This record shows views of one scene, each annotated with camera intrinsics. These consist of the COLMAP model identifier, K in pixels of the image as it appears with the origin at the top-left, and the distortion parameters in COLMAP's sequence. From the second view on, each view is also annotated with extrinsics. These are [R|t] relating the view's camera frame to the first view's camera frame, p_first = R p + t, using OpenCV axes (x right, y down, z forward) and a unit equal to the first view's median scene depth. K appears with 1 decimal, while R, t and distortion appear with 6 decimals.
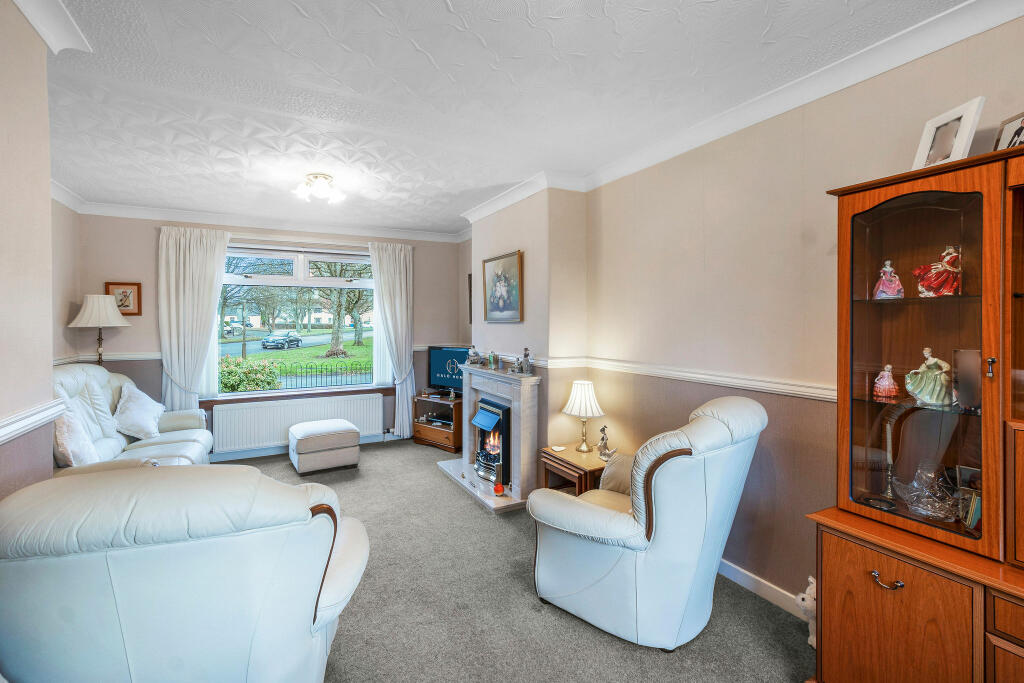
lens RADIAL K [[446.0, 0, 511.4], [0, 446.0, 324.5], [0, 0, 1]] dist [-0.003699, 0.001120]
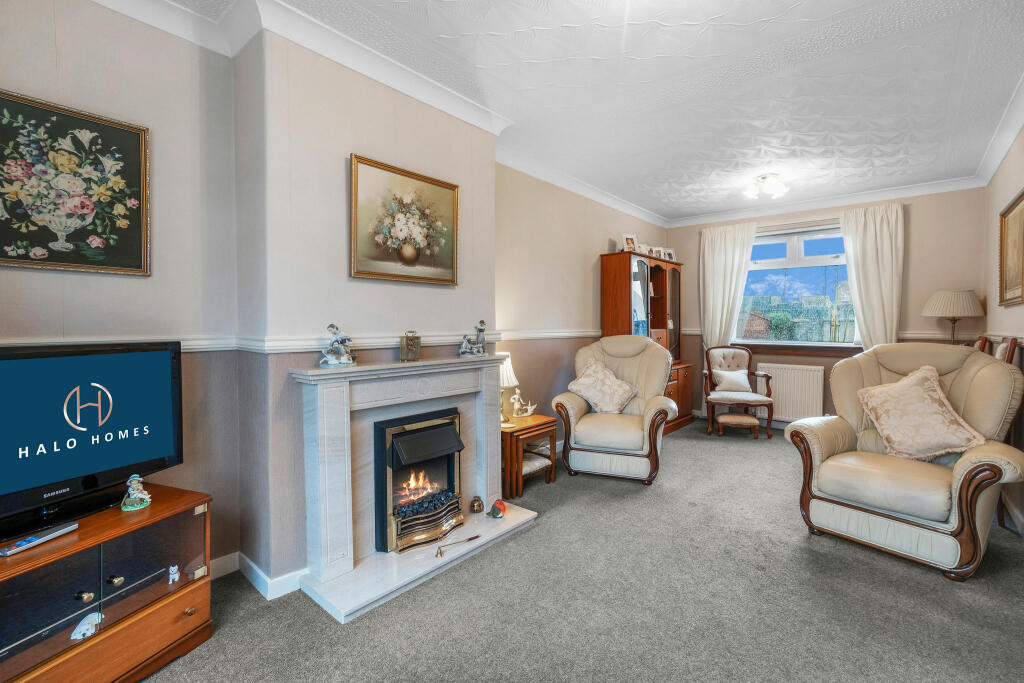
lens RADIAL K [[446.0, 0, 511.6], [0, 446.0, 333.8], [0, 0, 1]] dist [-0.003699, 0.001120]
pose [[-0.345904, -0.014579, 0.938157, -0.640118], [0.005483, 0.999831, 0.017559, 0.055142], [-0.938254, 0.011217, -0.345766, 1.076841]]
